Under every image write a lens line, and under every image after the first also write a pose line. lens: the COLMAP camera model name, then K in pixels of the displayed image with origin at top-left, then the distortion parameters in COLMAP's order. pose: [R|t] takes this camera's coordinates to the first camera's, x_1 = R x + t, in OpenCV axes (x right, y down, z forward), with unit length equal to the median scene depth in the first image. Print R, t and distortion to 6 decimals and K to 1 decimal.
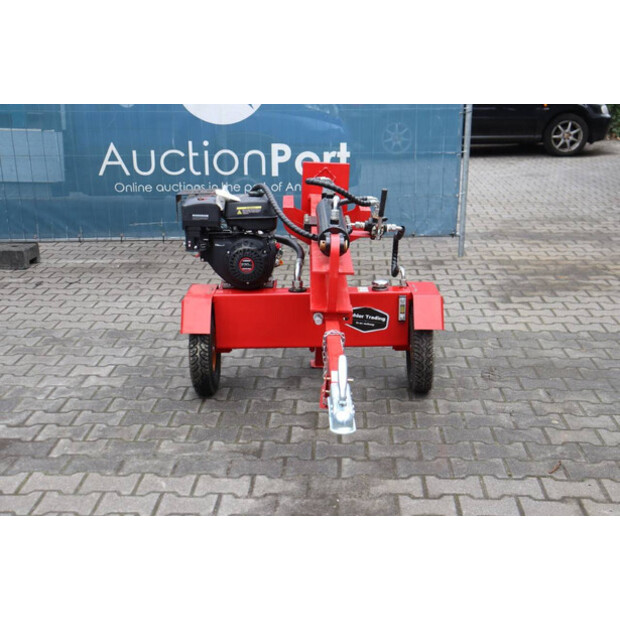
lens RADIAL K [[855.6, 0, 316.3], [0, 855.6, 305.5], [0, 0, 1]] dist [0.043950, 0.062676]
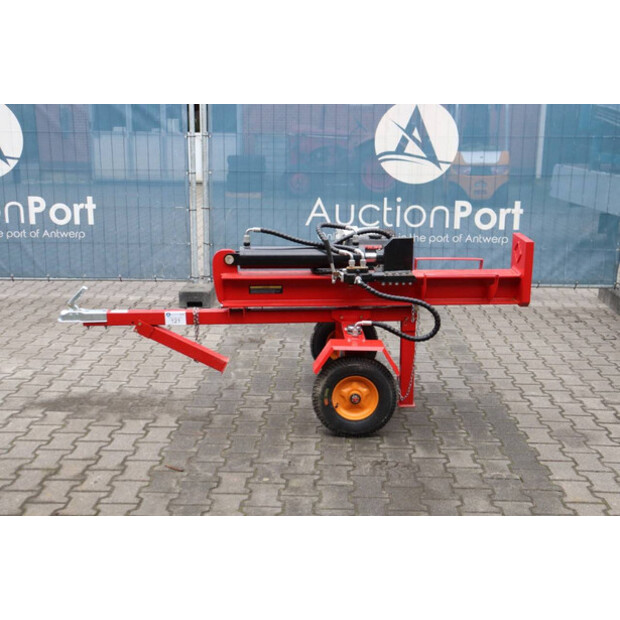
lens RADIAL K [[800.3, 0, 312.3], [0, 800.3, 311.7], [0, 0, 1]] dist [0.019667, 0.073520]
pose [[0.015277, 0.237294, -0.971318, 1.081134], [-0.291123, 0.930400, 0.222719, -0.261312], [0.956564, 0.279371, 0.083295, 0.851799]]
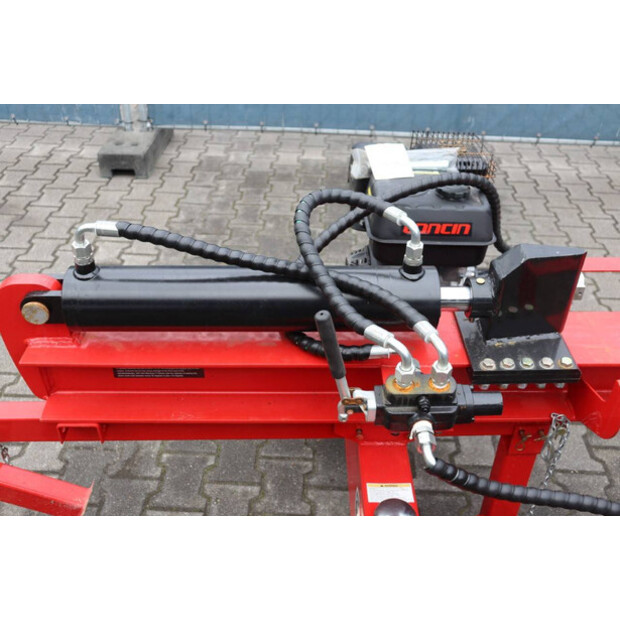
lens RADIAL K [[662.5, 0, 310.7], [0, 662.5, 322.9], [0, 0, 1]] dist [-0.086538, 0.209191]
pose [[0.002871, 0.594829, -0.803847, 0.267672], [-0.303027, 0.766572, 0.566164, -0.256707], [0.952978, 0.241962, 0.182450, 0.880793]]
